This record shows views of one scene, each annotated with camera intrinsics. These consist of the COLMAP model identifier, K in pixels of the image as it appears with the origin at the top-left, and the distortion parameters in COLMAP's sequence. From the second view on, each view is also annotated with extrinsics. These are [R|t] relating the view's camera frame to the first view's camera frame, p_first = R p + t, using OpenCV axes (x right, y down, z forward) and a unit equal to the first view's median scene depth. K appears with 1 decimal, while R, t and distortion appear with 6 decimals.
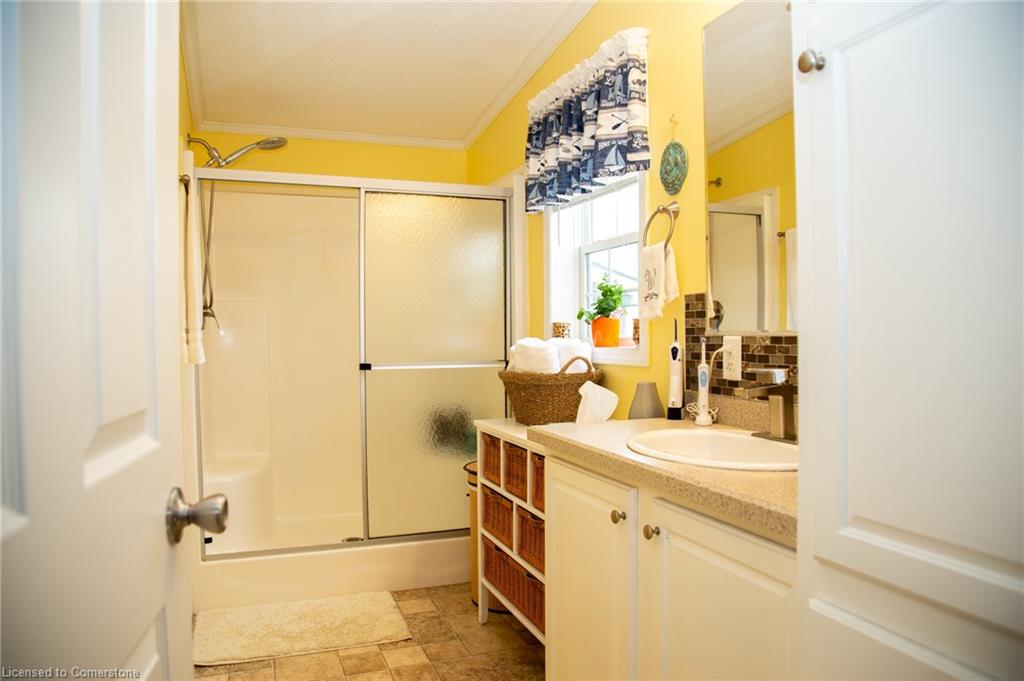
lens RADIAL K [[694.4, 0, 506.1], [0, 694.4, 341.8], [0, 0, 1]] dist [-0.124315, 0.073553]
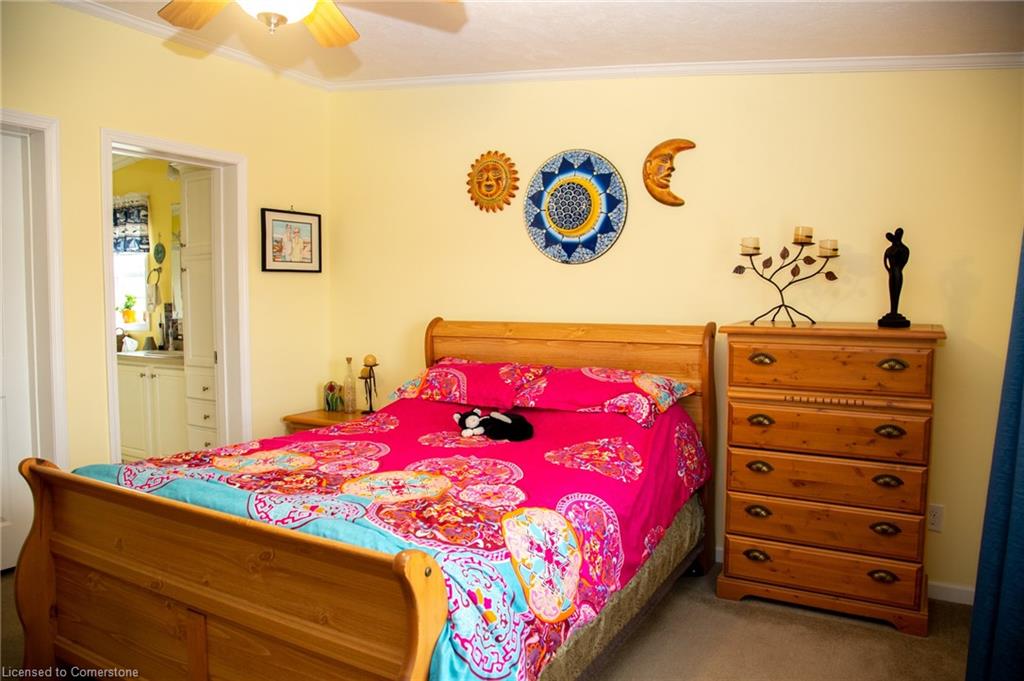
lens RADIAL K [[694.4, 0, 506.1], [0, 694.4, 341.8], [0, 0, 1]] dist [-0.124315, 0.073553]
pose [[0.767747, -0.030525, 0.640025, -0.381818], [-0.002114, 0.998739, 0.050169, -0.051853], [-0.640749, -0.039870, 0.766714, -1.766915]]
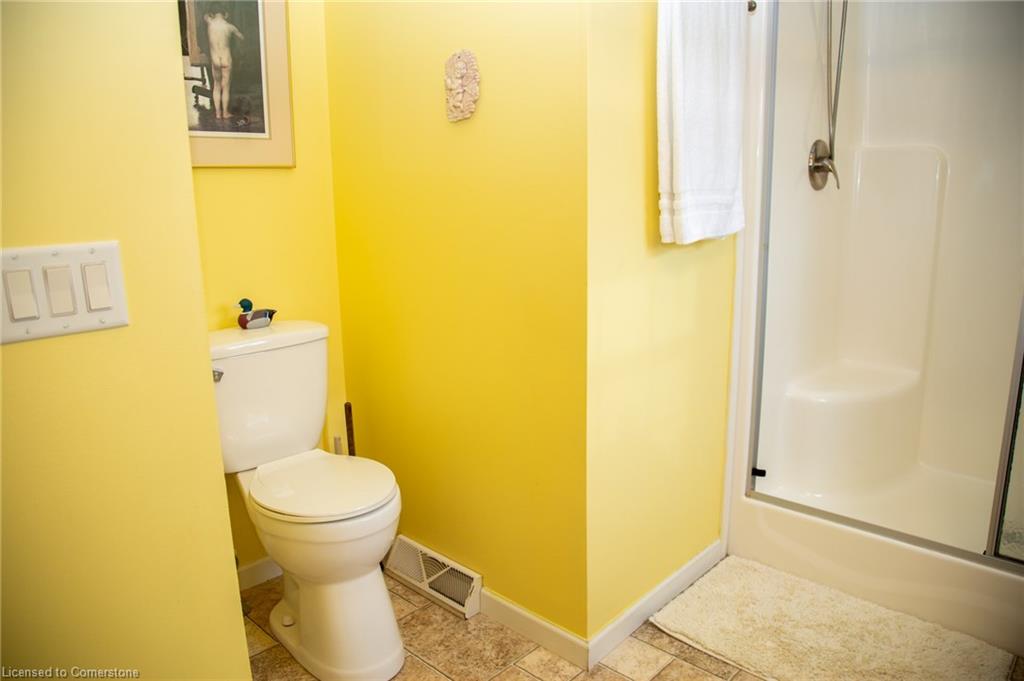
lens RADIAL K [[694.4, 0, 506.1], [0, 694.4, 341.8], [0, 0, 1]] dist [-0.124315, 0.073553]
pose [[0.422278, 0.175632, -0.889289, 0.086718], [0.013707, 0.979701, 0.199997, -0.009283], [0.906363, -0.096644, 0.411299, 0.379501]]
